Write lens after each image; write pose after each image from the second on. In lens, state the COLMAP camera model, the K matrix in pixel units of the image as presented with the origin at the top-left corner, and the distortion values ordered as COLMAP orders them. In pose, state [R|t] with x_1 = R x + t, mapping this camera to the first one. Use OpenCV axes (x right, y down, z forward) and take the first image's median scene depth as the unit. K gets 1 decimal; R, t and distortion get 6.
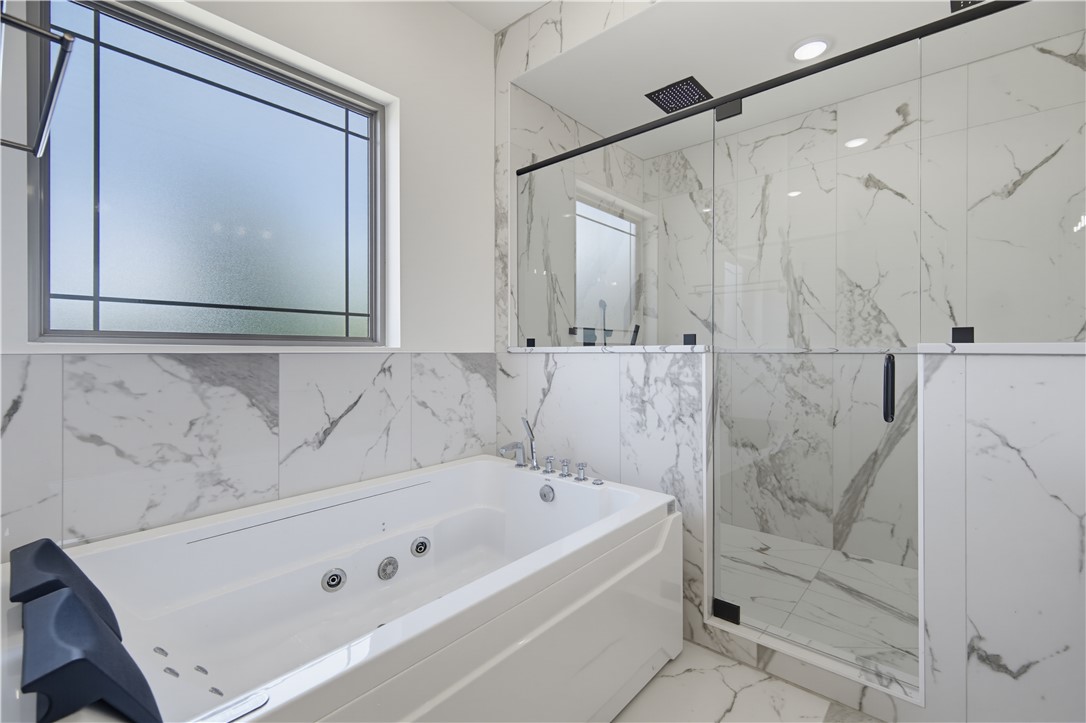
lens RADIAL K [[480.2, 0, 536.3], [0, 480.2, 351.8], [0, 0, 1]] dist [0.018205, -0.005968]
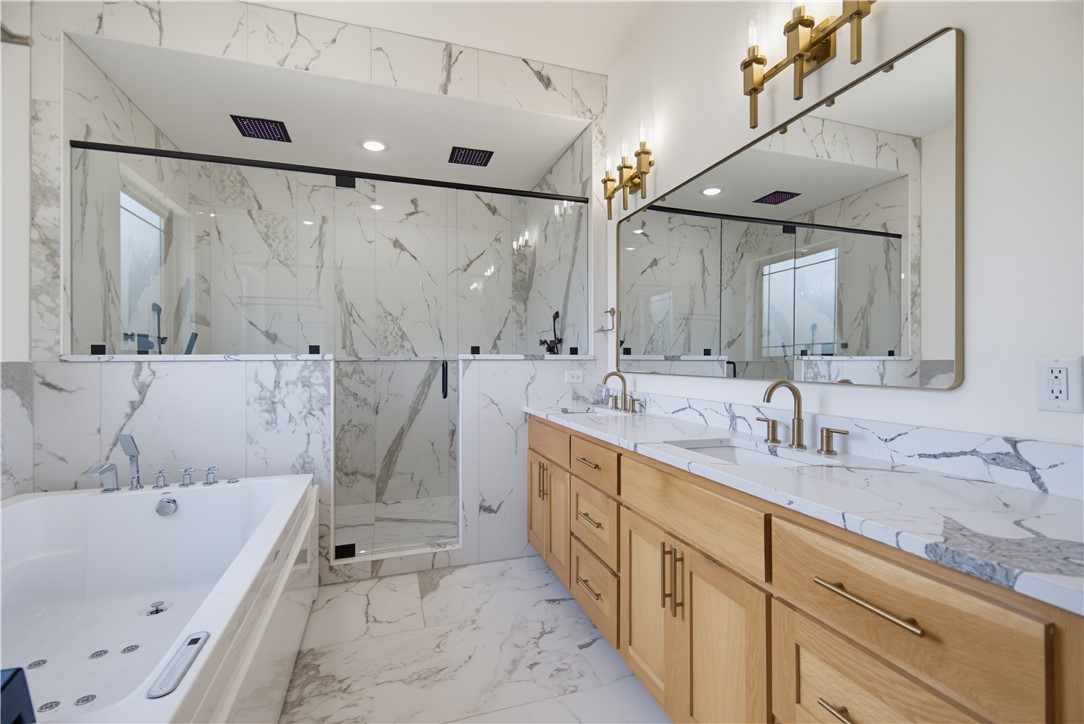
lens RADIAL K [[479.3, 0, 542.0], [0, 479.3, 360.6], [0, 0, 1]] dist [0.018205, -0.005968]
pose [[0.506323, -0.003558, 0.862336, -0.354324], [0.005790, 0.999983, 0.000726, 0.003907], [-0.862324, 0.004626, 0.506335, -0.115435]]
